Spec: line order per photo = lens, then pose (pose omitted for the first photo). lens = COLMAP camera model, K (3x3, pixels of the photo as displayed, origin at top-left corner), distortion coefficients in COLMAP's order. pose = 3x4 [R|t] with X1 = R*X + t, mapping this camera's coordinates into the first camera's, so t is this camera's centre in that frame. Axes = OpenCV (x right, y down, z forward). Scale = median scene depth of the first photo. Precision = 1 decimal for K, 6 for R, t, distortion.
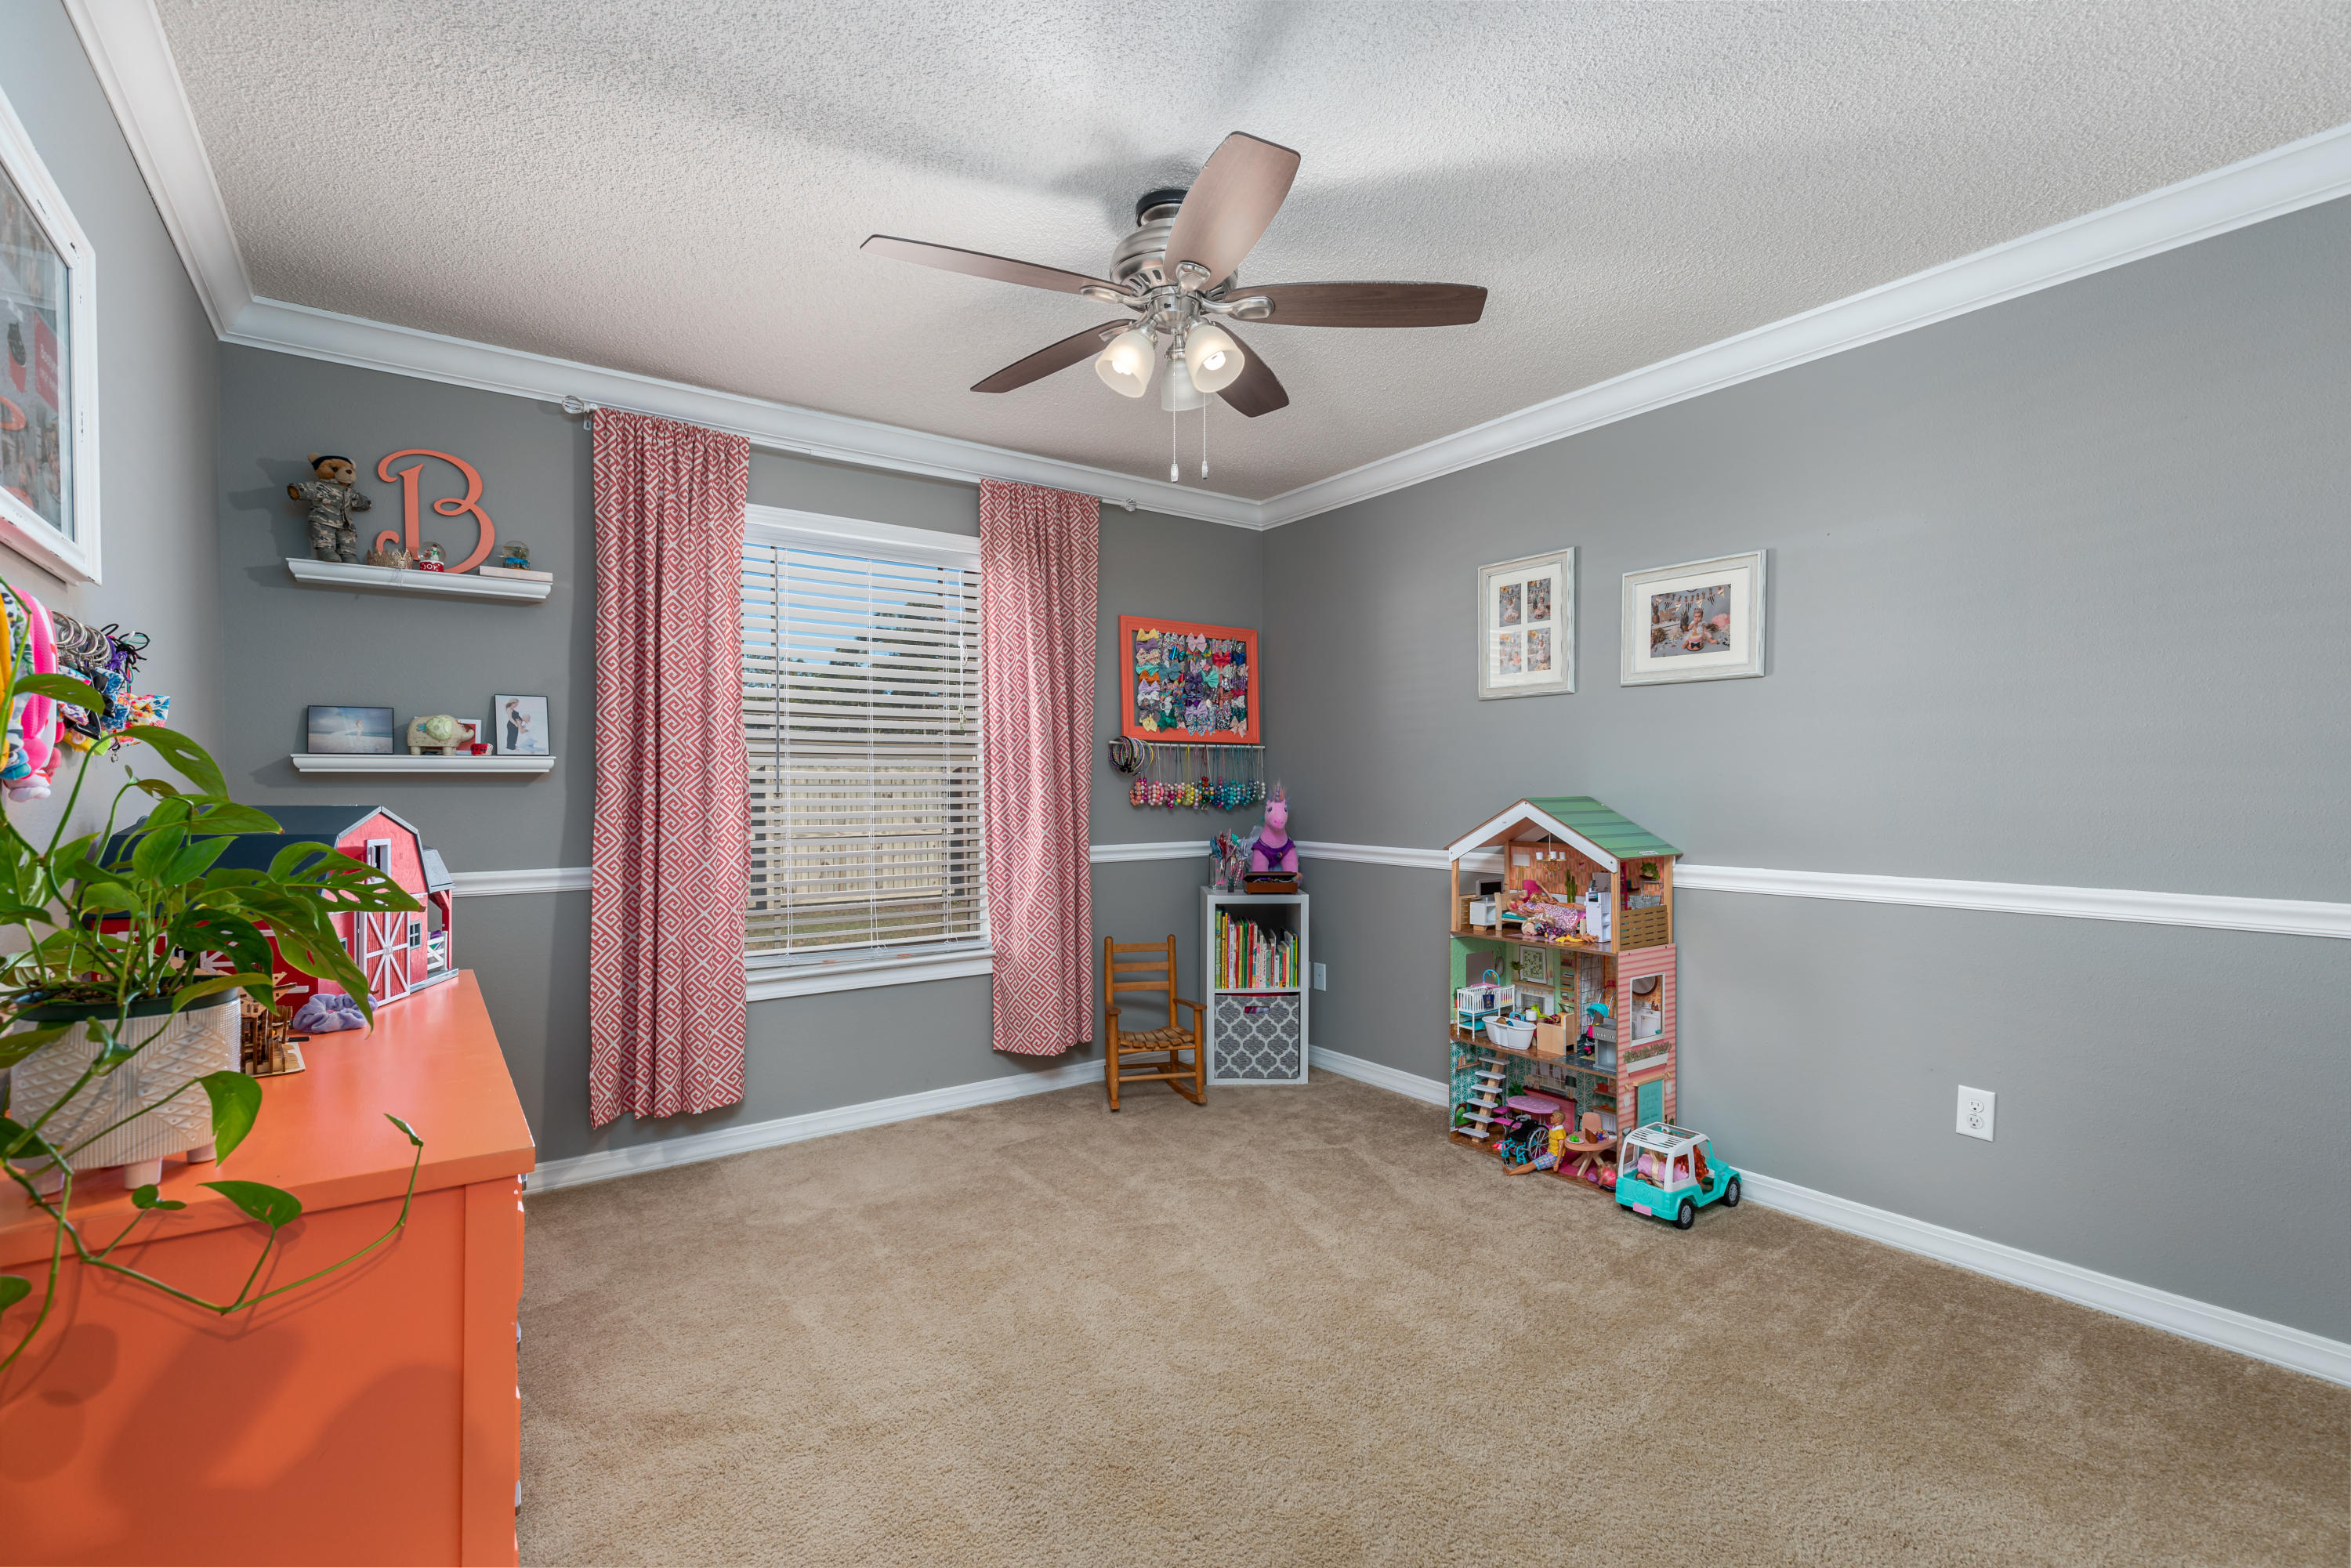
lens RADIAL K [[1056.3, 0, 1175.5], [0, 1056.3, 784.0], [0, 0, 1]] dist [-0.001110, -0.000473]
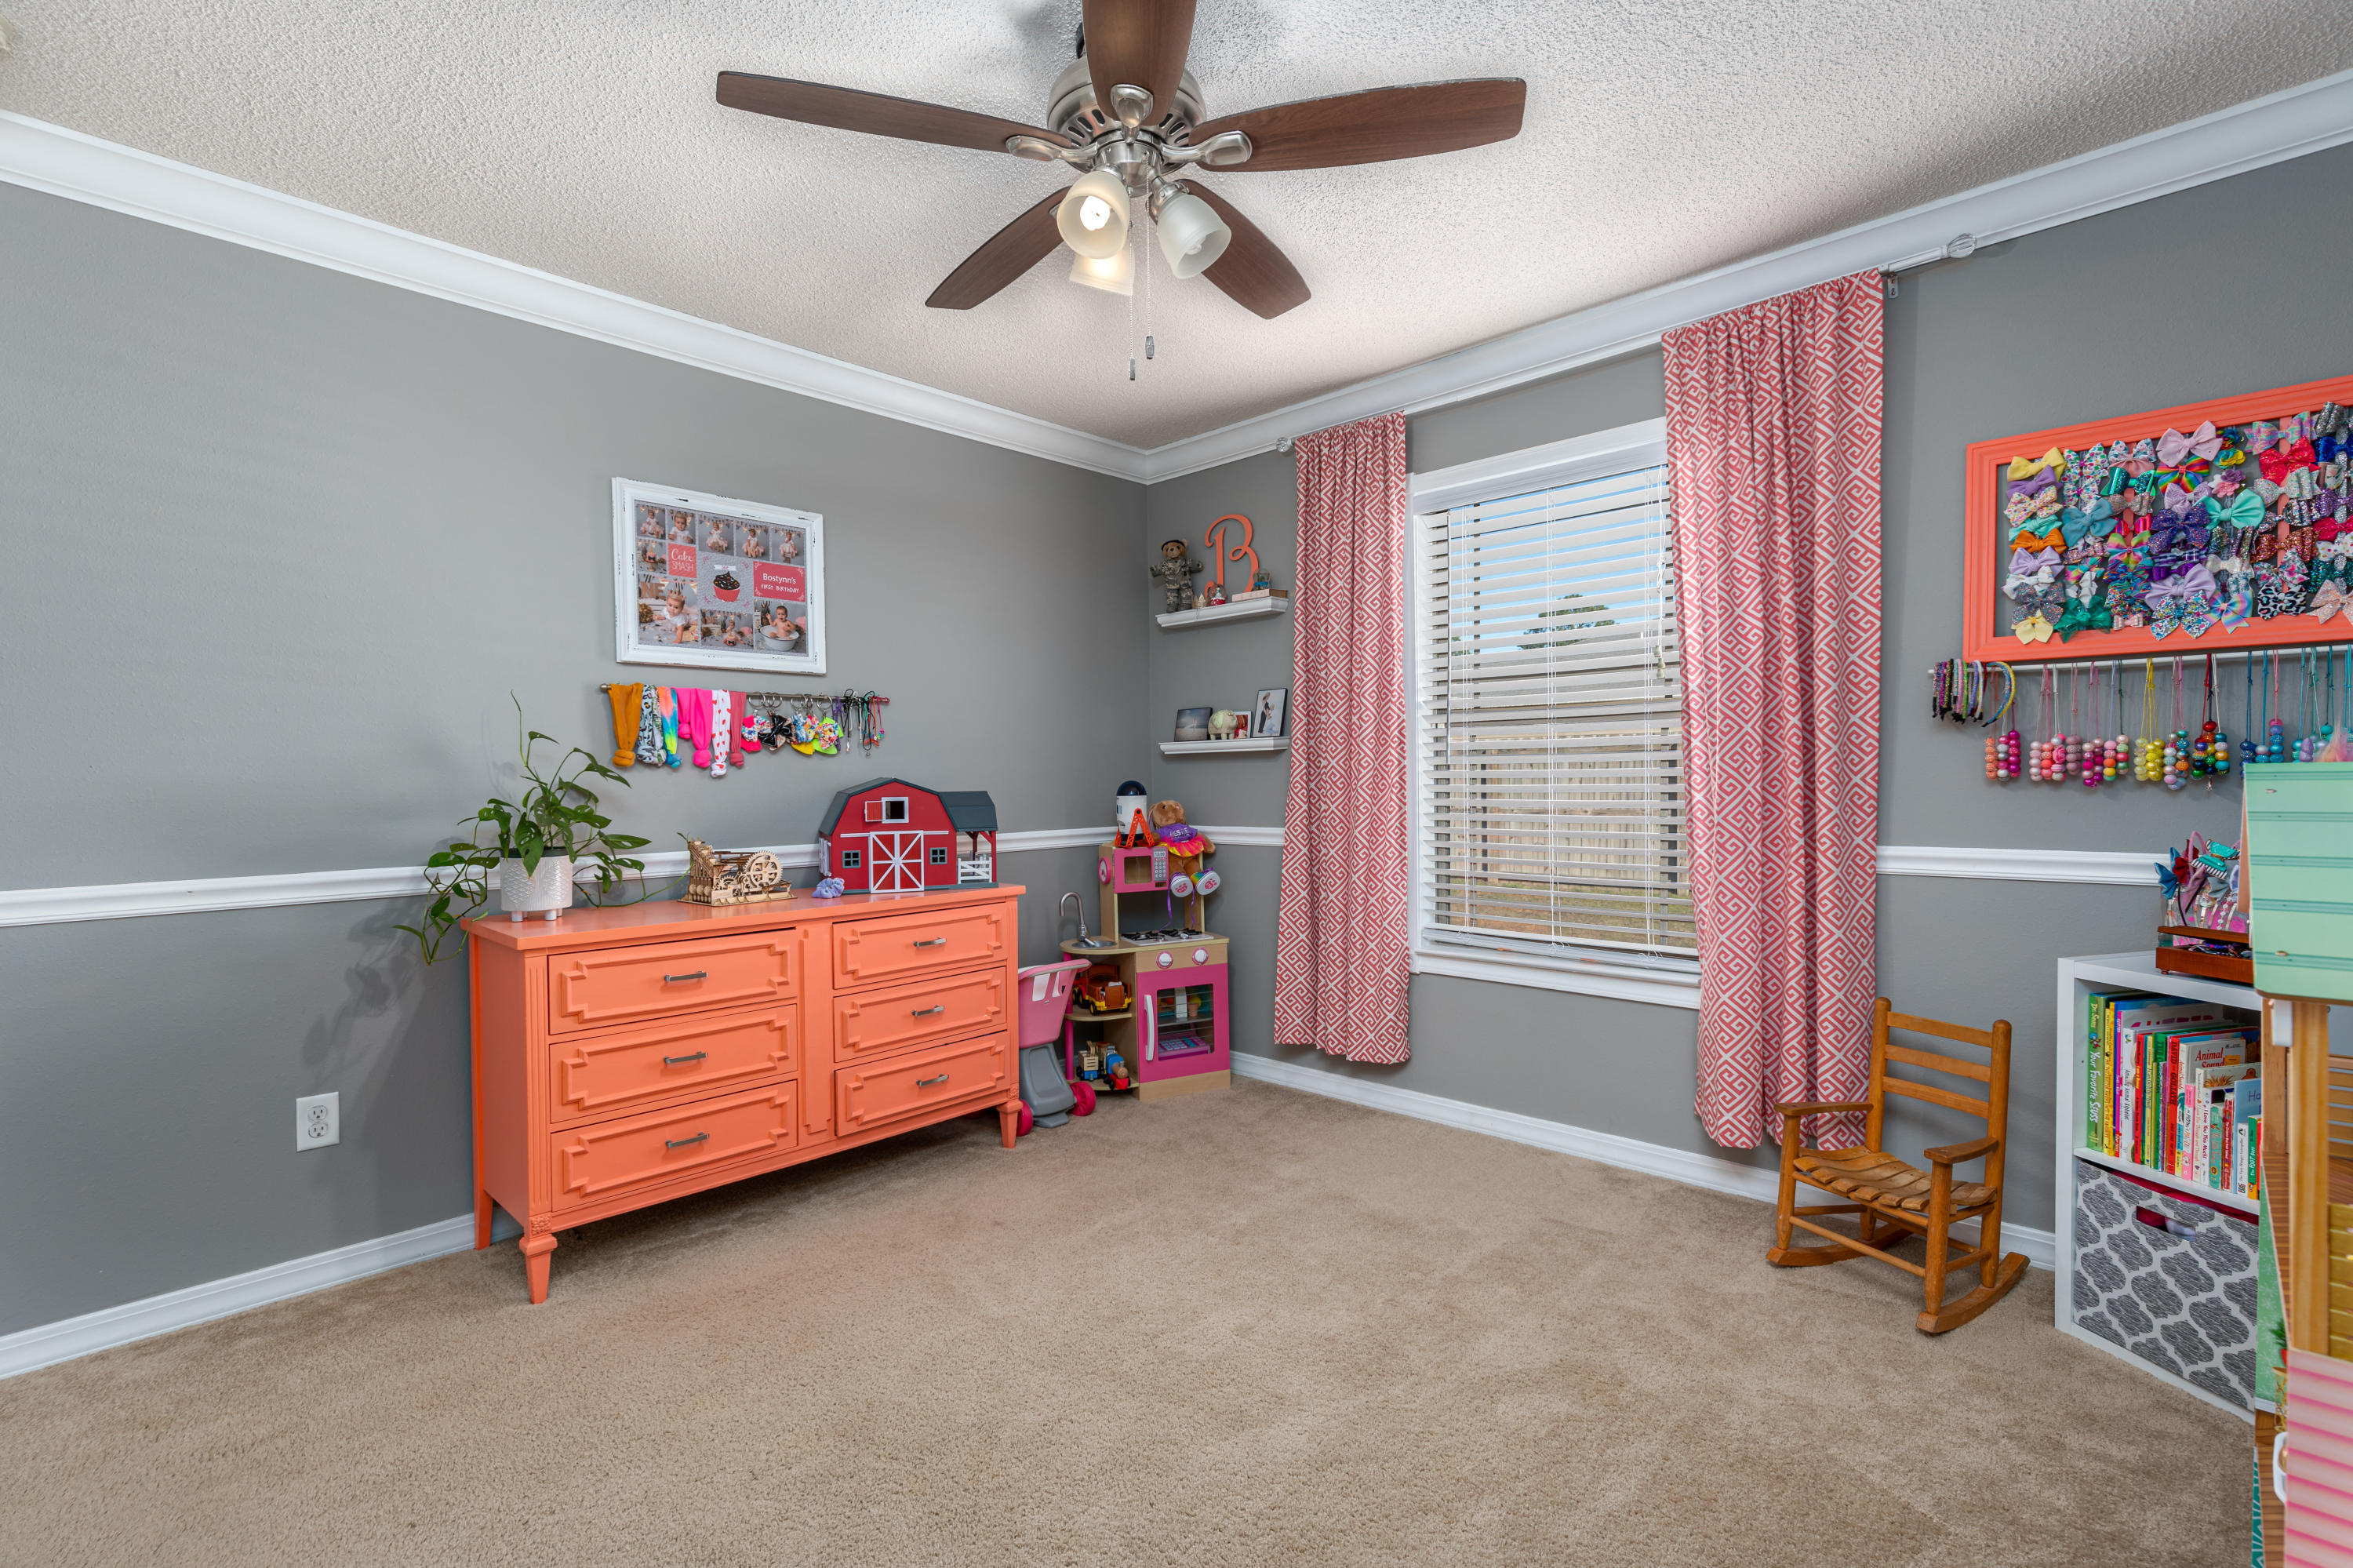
lens RADIAL K [[1057.2, 0, 1176.5], [0, 1057.2, 784.0], [0, 0, 1]] dist [-0.001110, -0.000473]
pose [[0.177816, 0.012233, -0.983988, 0.452809], [0.020460, 0.999661, 0.016125, 0.004797], [0.983851, -0.022999, 0.177506, 0.494981]]
